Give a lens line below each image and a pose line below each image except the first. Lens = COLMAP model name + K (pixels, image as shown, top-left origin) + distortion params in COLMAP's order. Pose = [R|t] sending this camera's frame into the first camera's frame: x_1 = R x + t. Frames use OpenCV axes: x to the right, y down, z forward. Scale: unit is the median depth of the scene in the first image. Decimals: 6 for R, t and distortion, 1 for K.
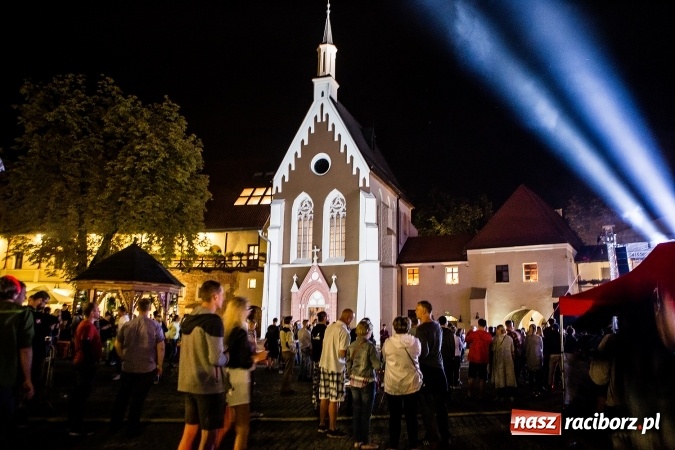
lens RADIAL K [[476.1, 0, 337.6], [0, 476.1, 224.4], [0, 0, 1]] dist [-0.098016, 0.061001]
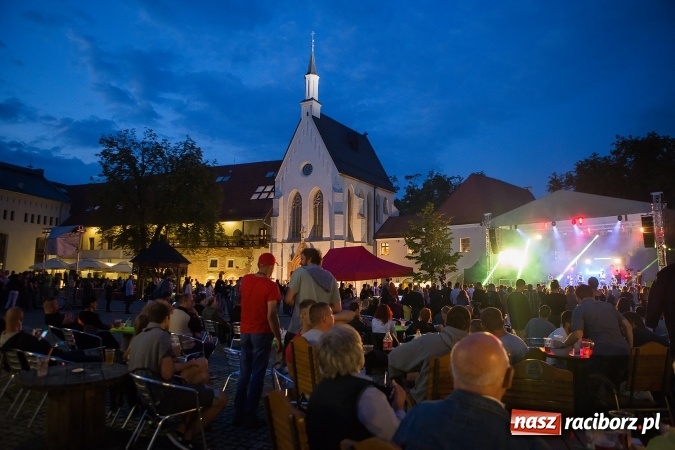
lens RADIAL K [[476.1, 0, 334.0], [0, 476.1, 220.7], [0, 0, 1]] dist [-0.098016, 0.061001]
pose [[0.983730, -0.031067, -0.176944, 0.281003], [0.043227, 0.996930, 0.065286, -0.063507], [0.174372, -0.071872, 0.982053, -0.331199]]
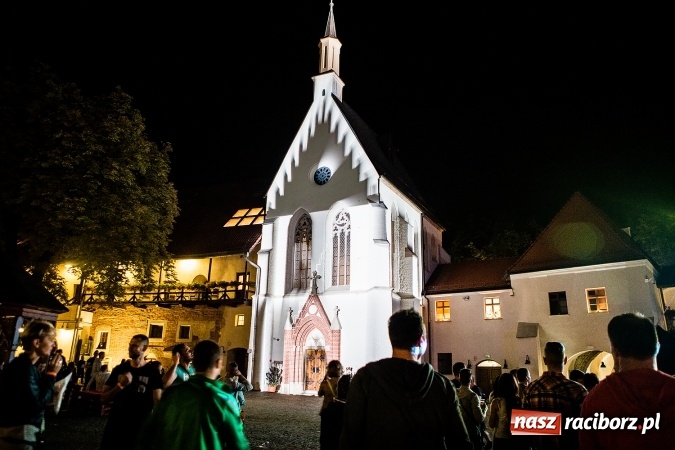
lens RADIAL K [[476.1, 0, 335.9], [0, 476.1, 223.0], [0, 0, 1]] dist [-0.098016, 0.061001]
pose [[0.993931, -0.030645, -0.105654, 0.075655], [0.019771, 0.994539, -0.102474, 0.045284], [0.108217, 0.099763, 0.989109, 0.200415]]
